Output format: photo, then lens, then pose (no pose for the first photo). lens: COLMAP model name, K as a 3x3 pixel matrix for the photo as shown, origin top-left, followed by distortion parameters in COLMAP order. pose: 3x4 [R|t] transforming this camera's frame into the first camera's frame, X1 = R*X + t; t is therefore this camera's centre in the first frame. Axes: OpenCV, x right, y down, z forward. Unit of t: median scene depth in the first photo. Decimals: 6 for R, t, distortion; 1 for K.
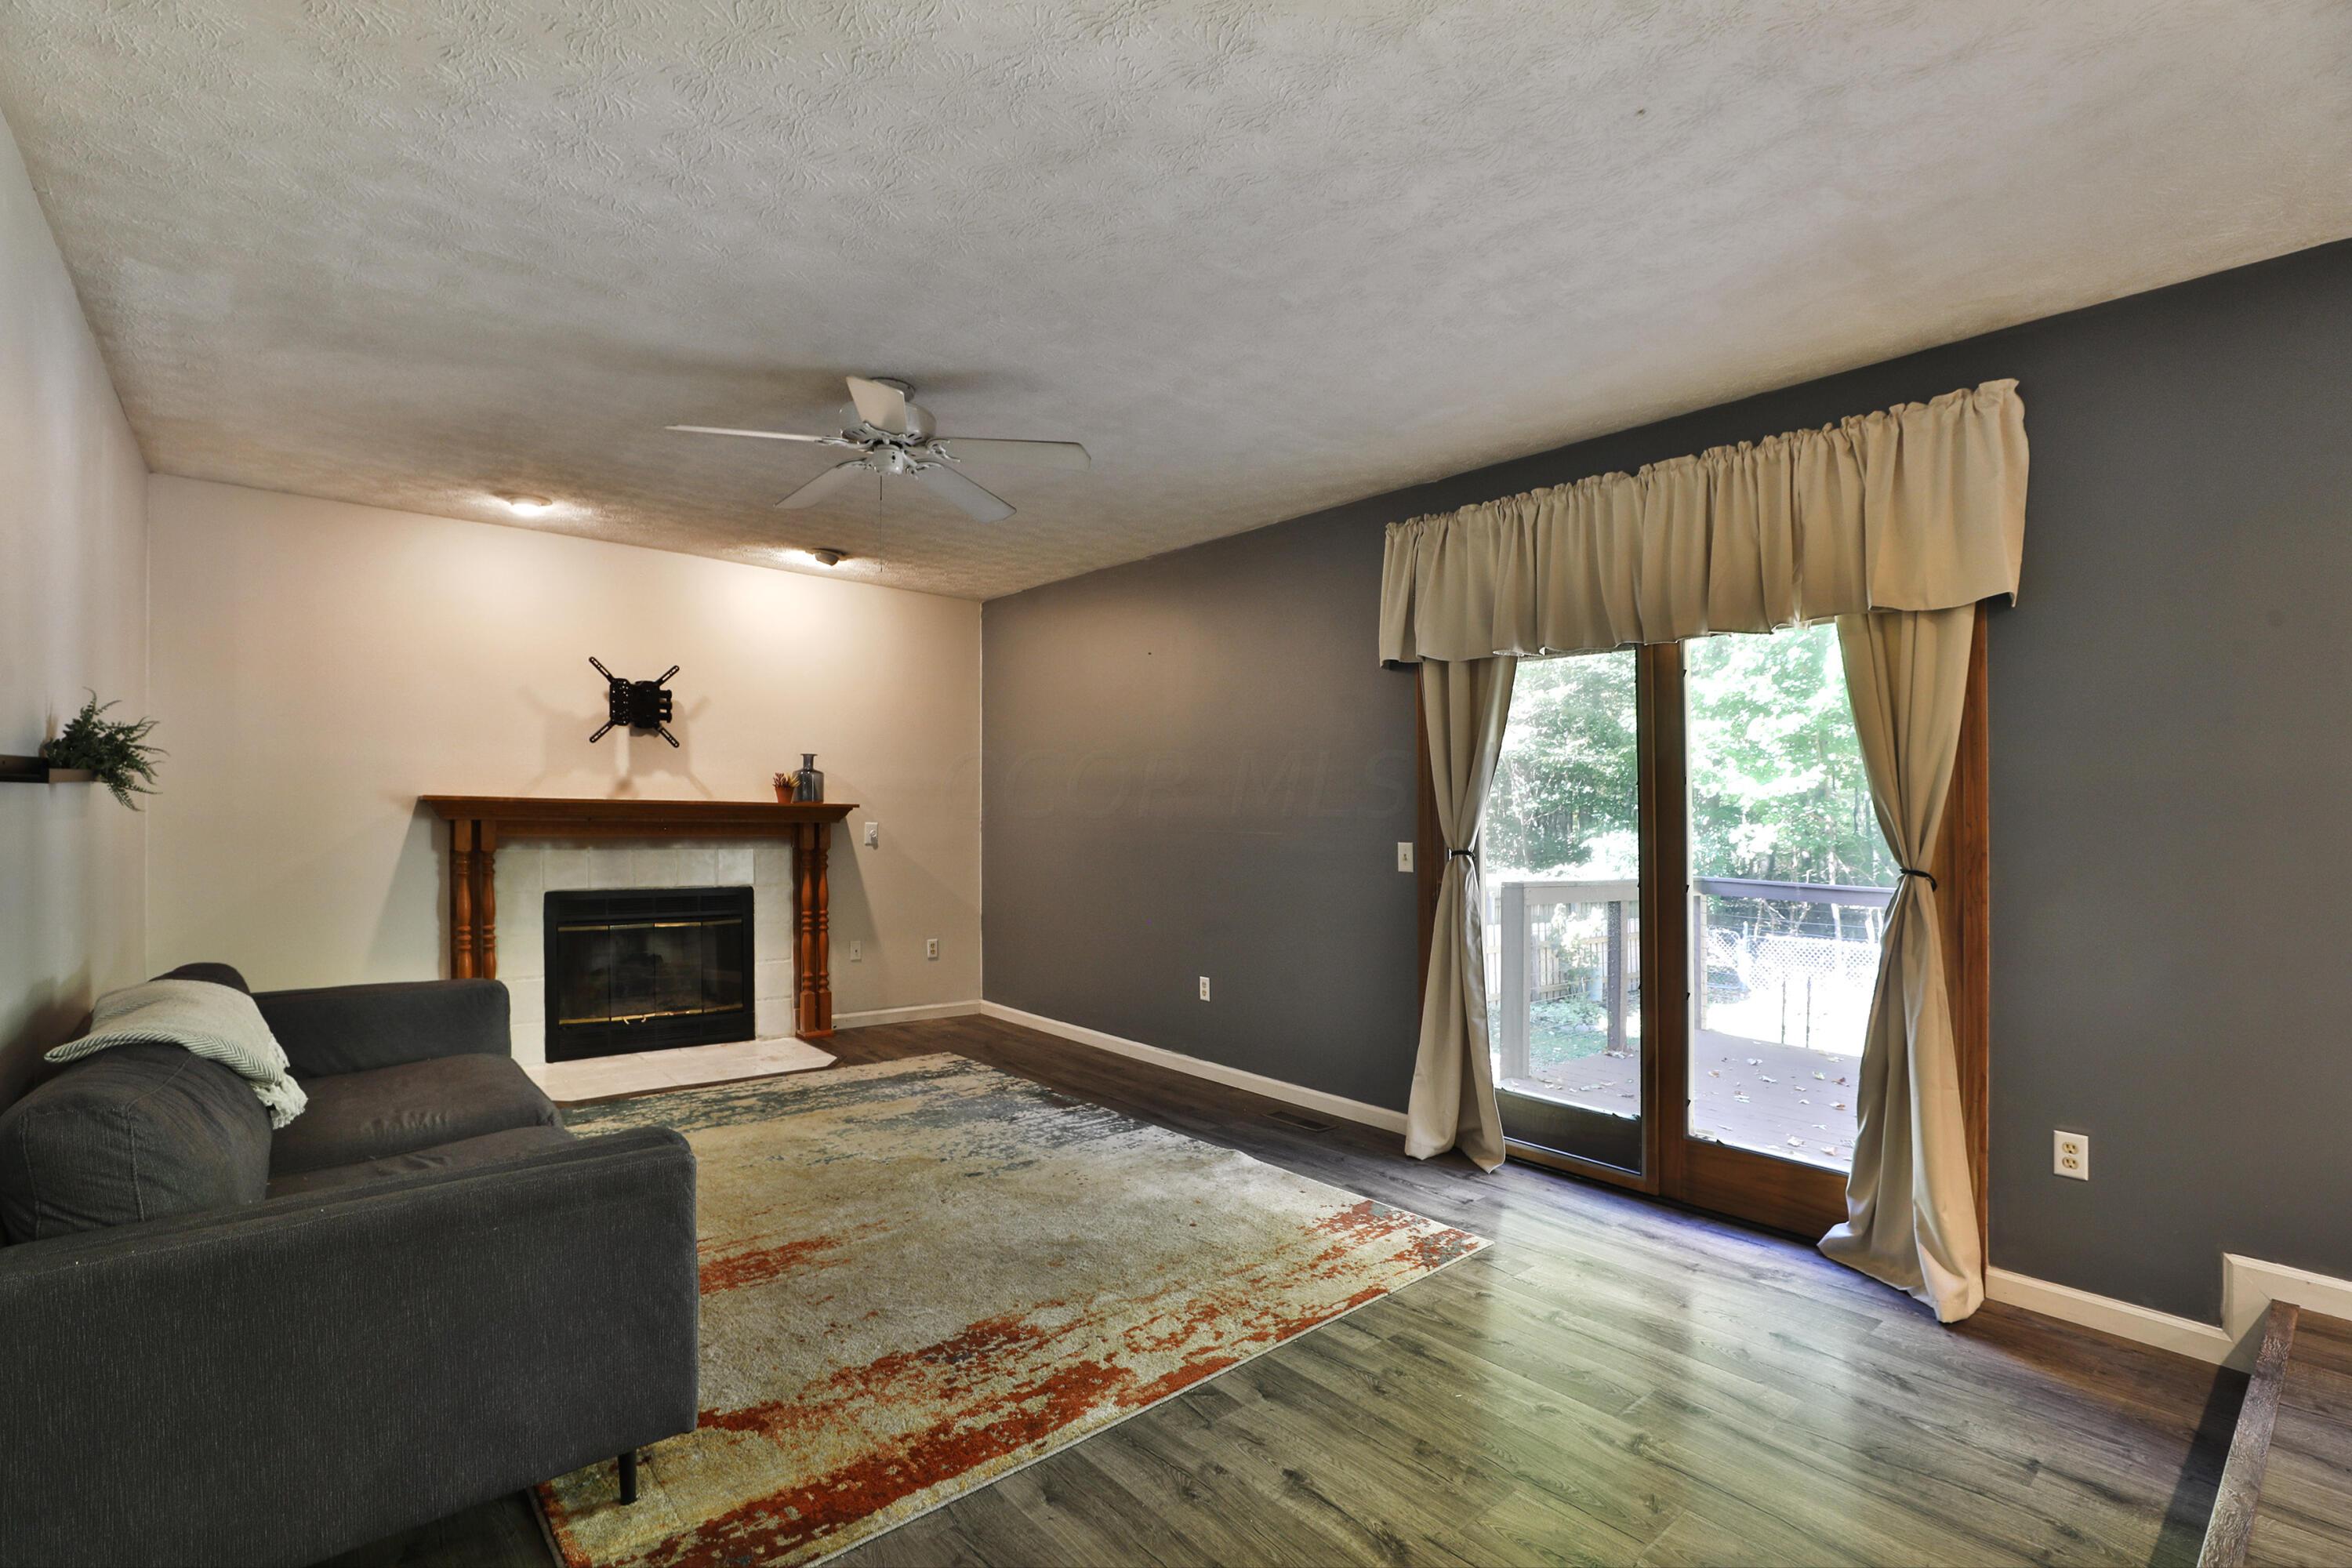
lens RADIAL K [[1066.3, 0, 1221.7], [0, 1066.3, 806.3], [0, 0, 1]] dist [-0.034301, 0.006113]
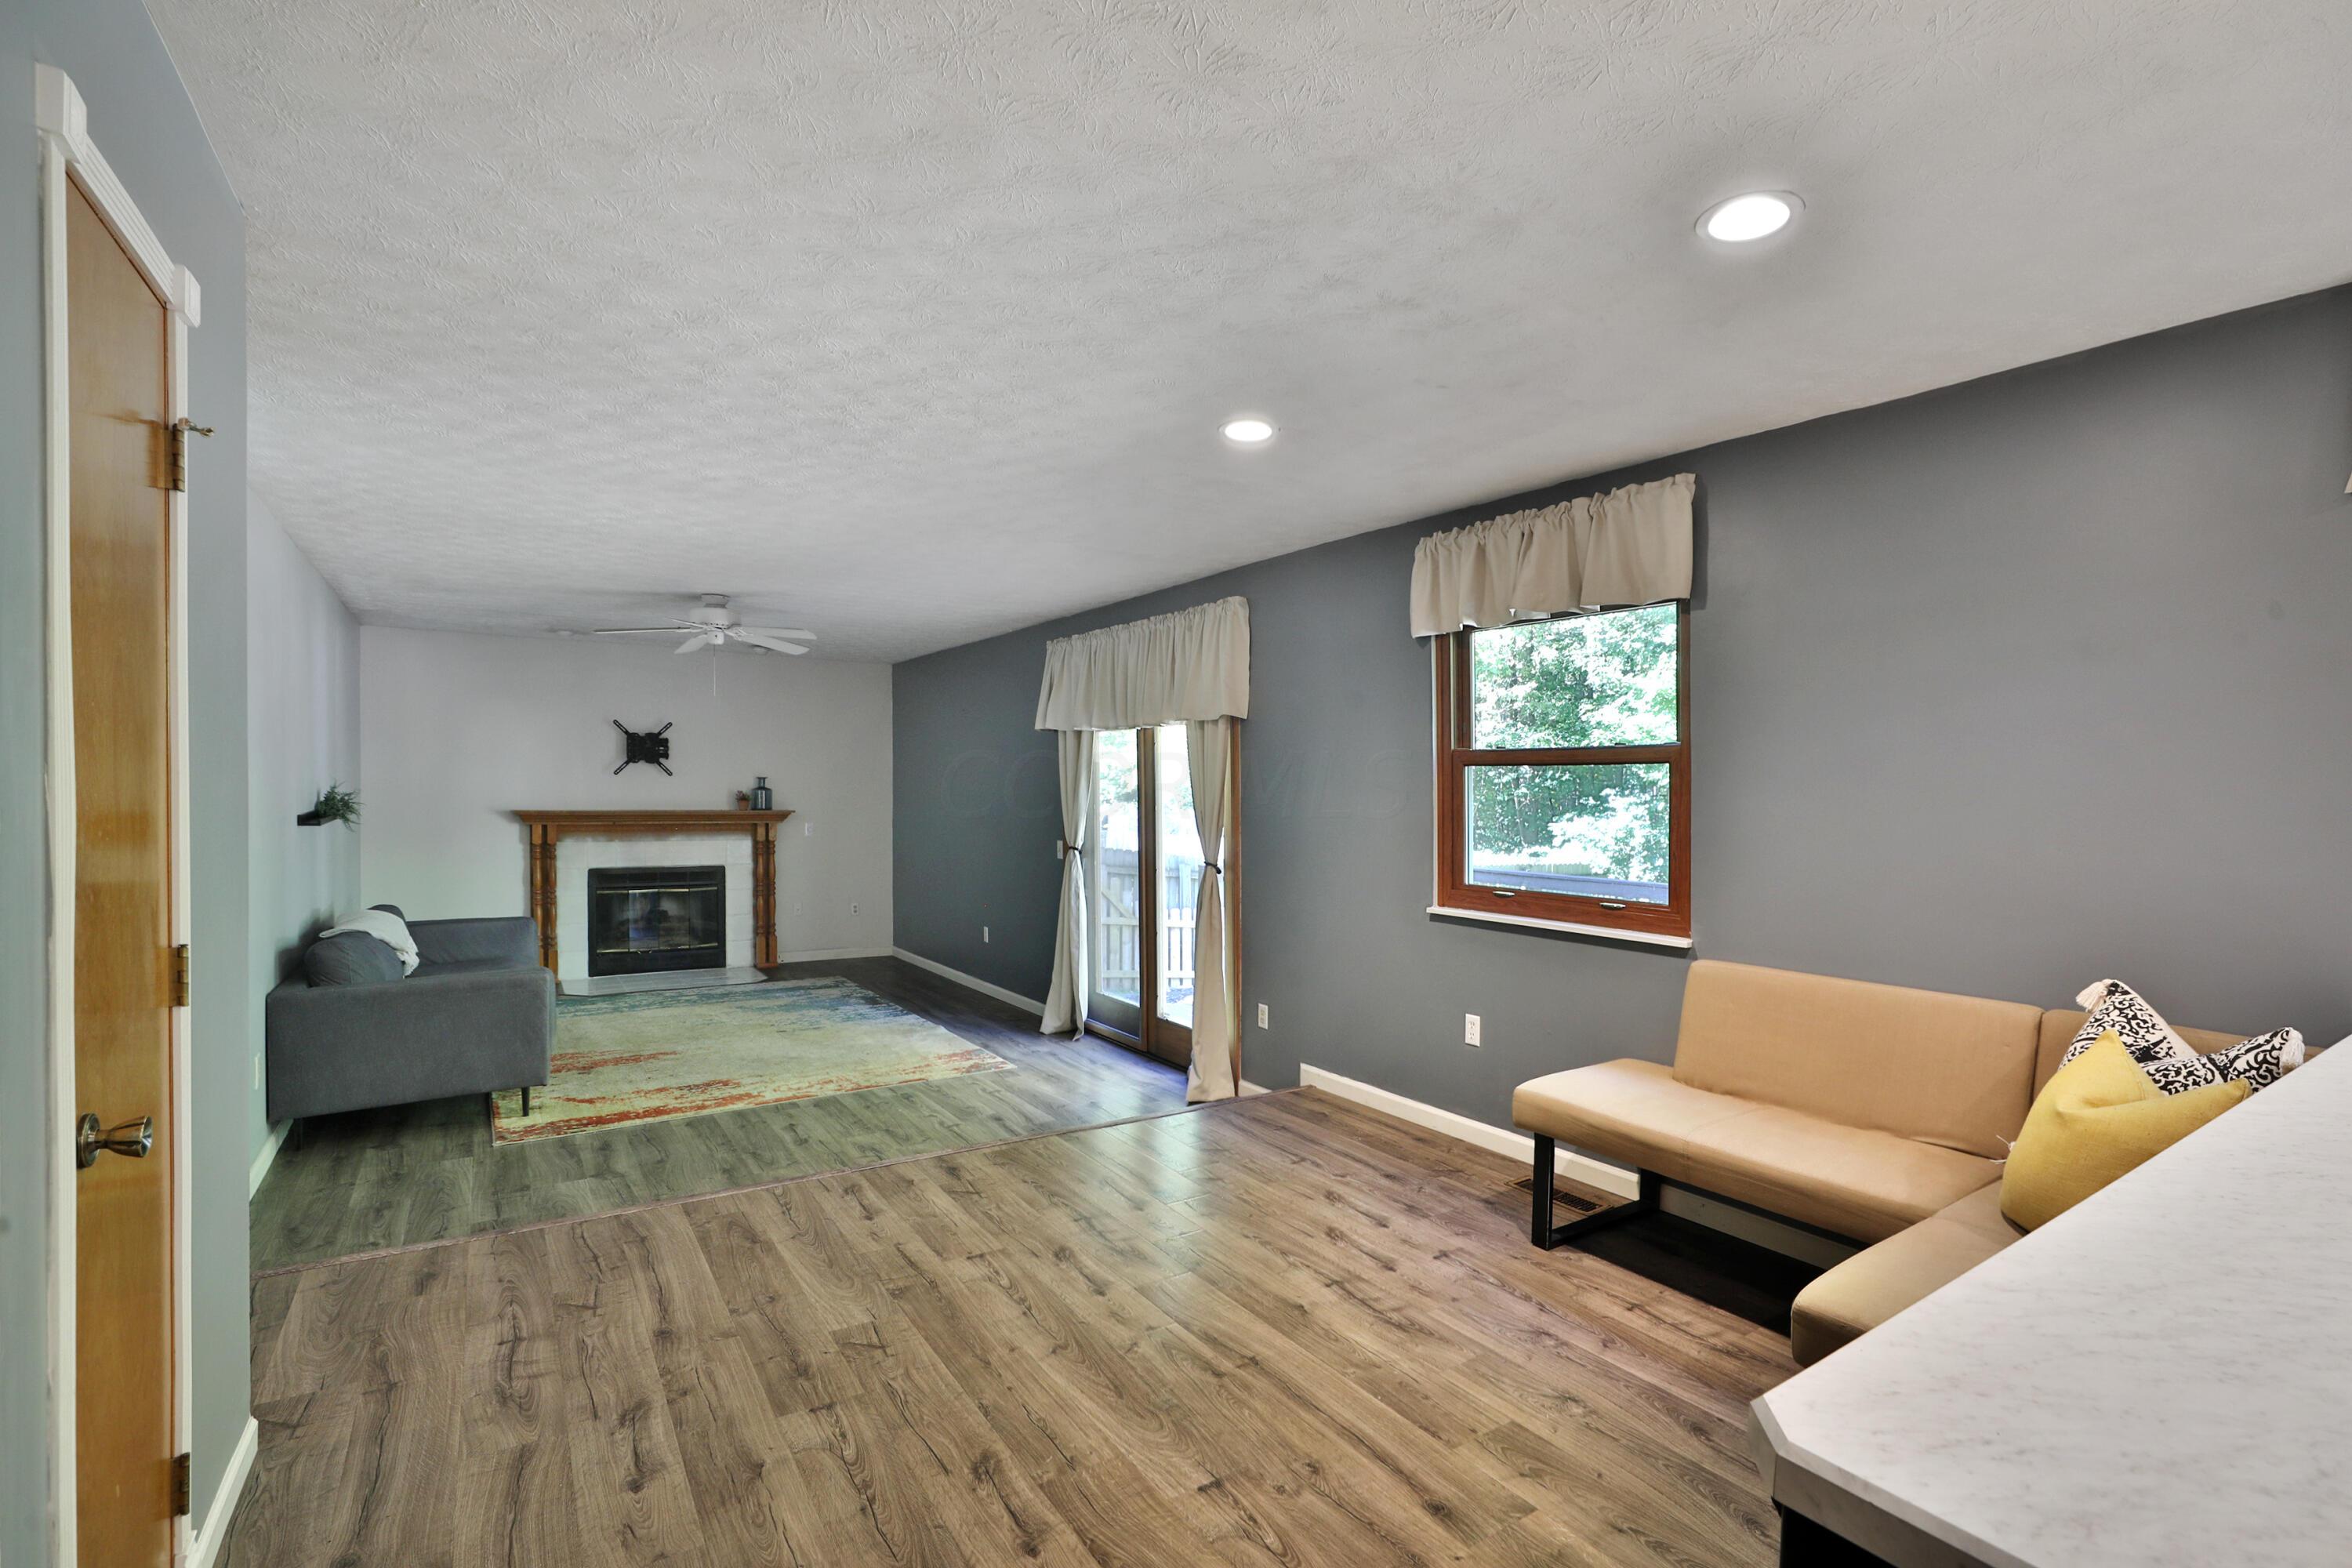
lens RADIAL K [[1066.3, 0, 1204.5], [0, 1066.3, 782.7], [0, 0, 1]] dist [-0.034301, 0.006113]
pose [[0.990919, -0.008256, -0.134209, 0.747961], [0.008658, 0.999960, 0.002406, -0.066751], [0.134183, -0.003546, 0.990950, -0.686151]]
